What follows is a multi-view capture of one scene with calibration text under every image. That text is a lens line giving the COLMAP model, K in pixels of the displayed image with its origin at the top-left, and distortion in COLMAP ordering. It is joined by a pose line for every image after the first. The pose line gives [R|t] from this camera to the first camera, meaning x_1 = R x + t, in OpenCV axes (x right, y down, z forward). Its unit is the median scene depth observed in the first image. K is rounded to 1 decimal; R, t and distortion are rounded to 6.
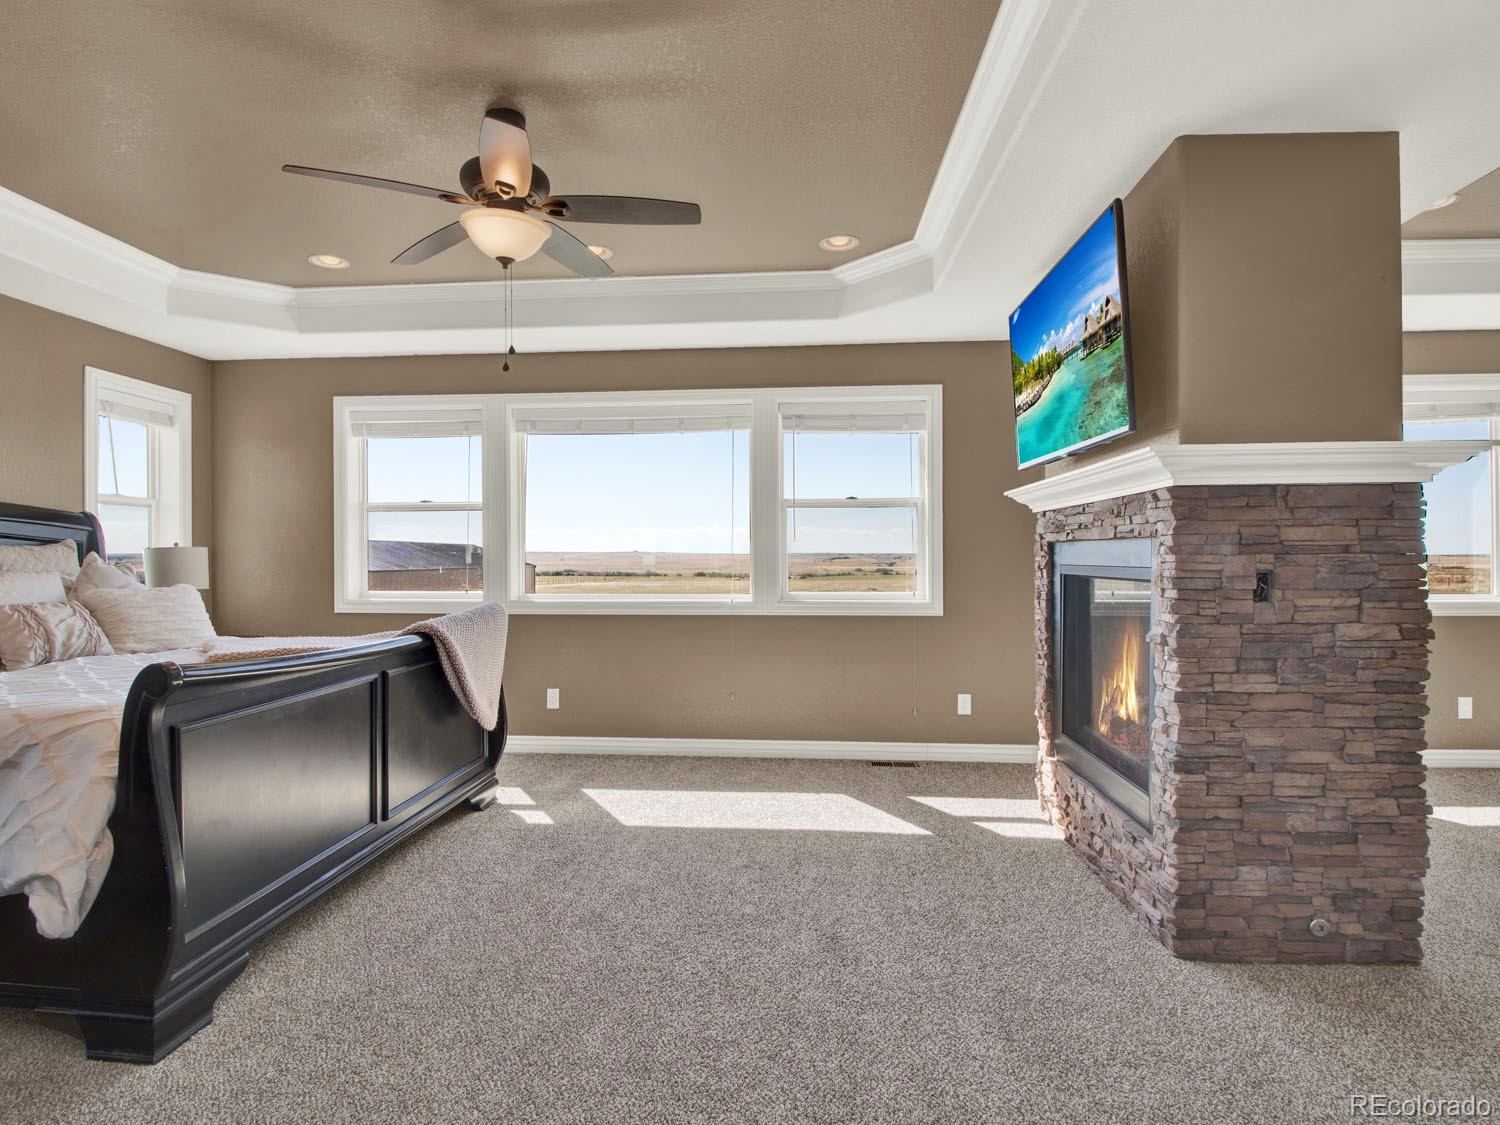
lens RADIAL K [[824.1, 0, 753.6], [0, 824.1, 576.3], [0, 0, 1]] dist [-0.010725, -0.001498]
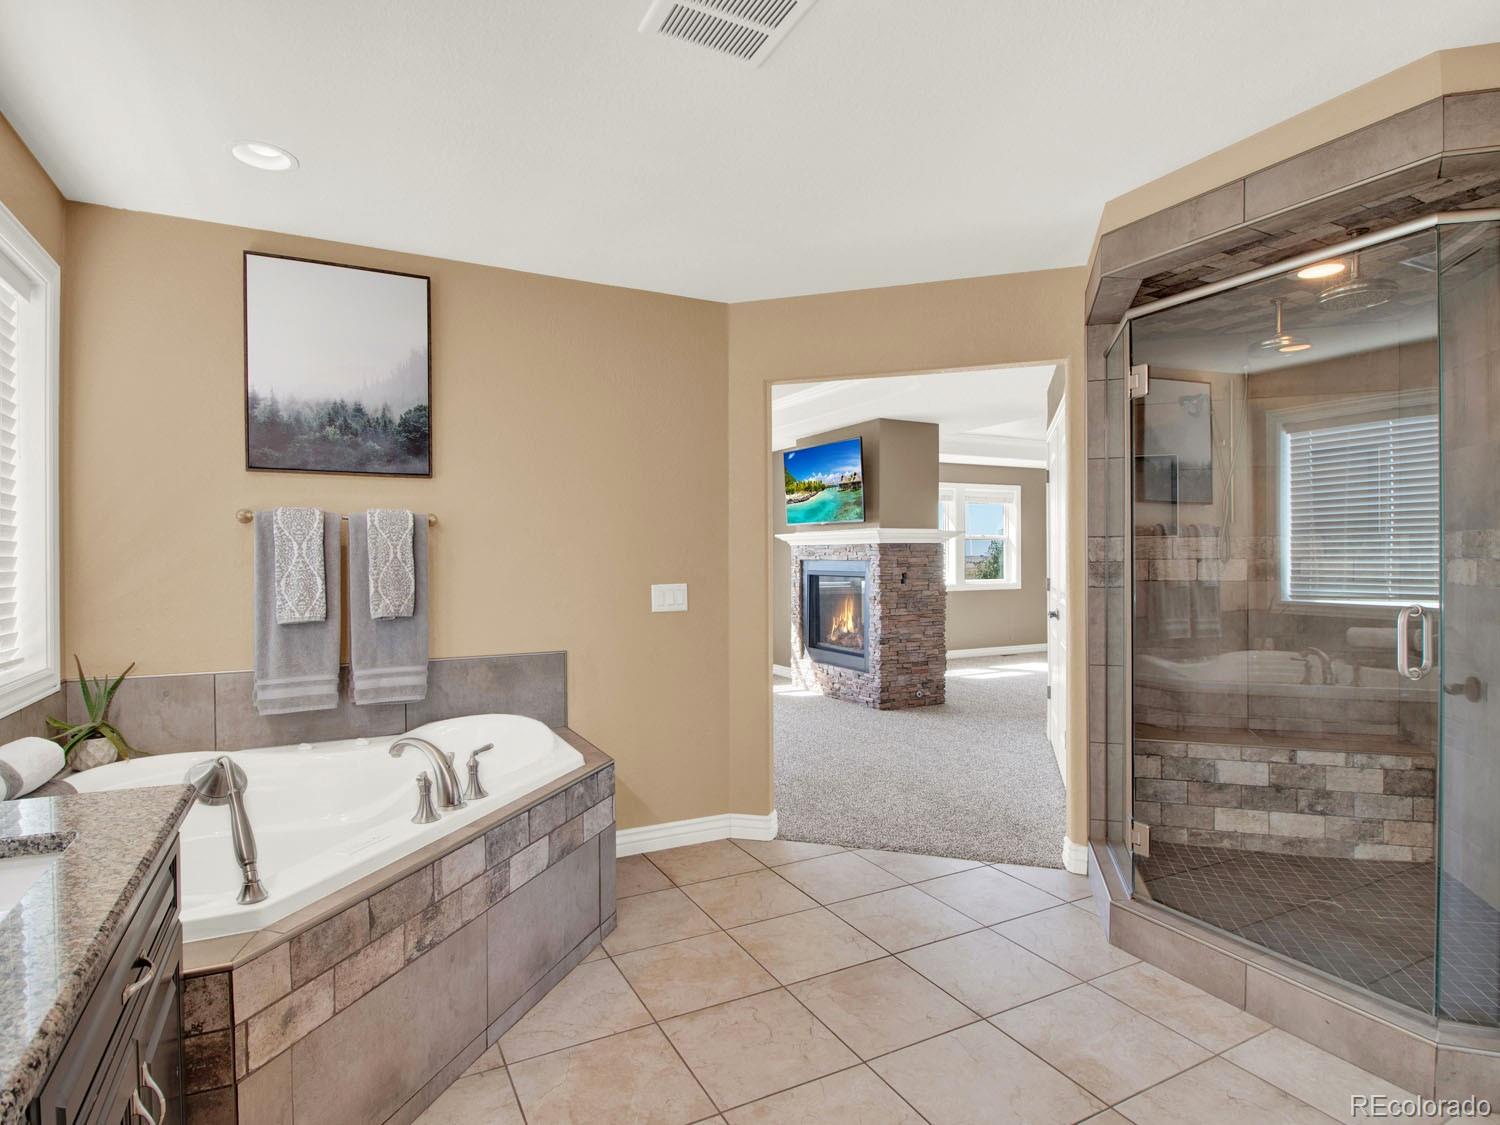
lens RADIAL K [[824.1, 0, 740.3], [0, 824.1, 562.5], [0, 0, 1]] dist [-0.010725, -0.001498]
pose [[0.840597, -0.000021, 0.541661, -1.104548], [0.009301, 0.999853, -0.014395, -0.005398], [-0.541581, 0.017138, 0.840474, -0.873063]]
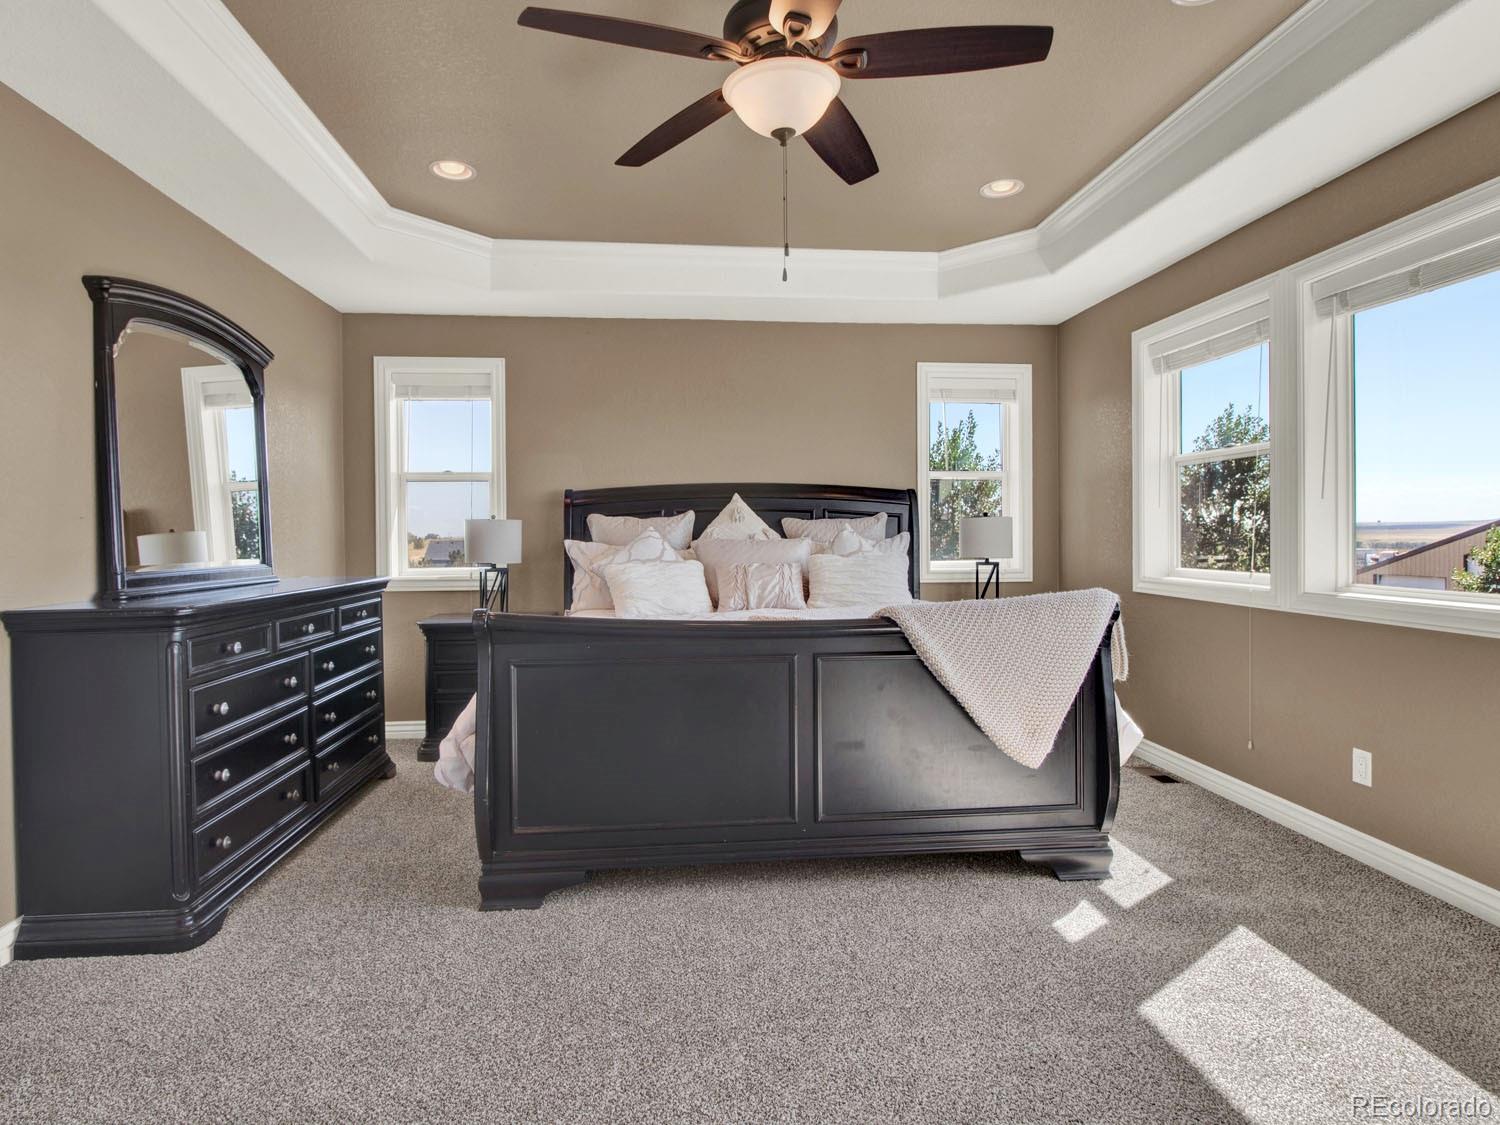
lens RADIAL K [[824.1, 0, 748.6], [0, 824.1, 546.9], [0, 0, 1]] dist [-0.010725, -0.001498]
pose [[0.151885, 0.017826, -0.988237, 0.308357], [-0.014735, 0.999767, 0.015769, -0.010200], [0.988288, 0.012167, 0.152113, 0.589189]]
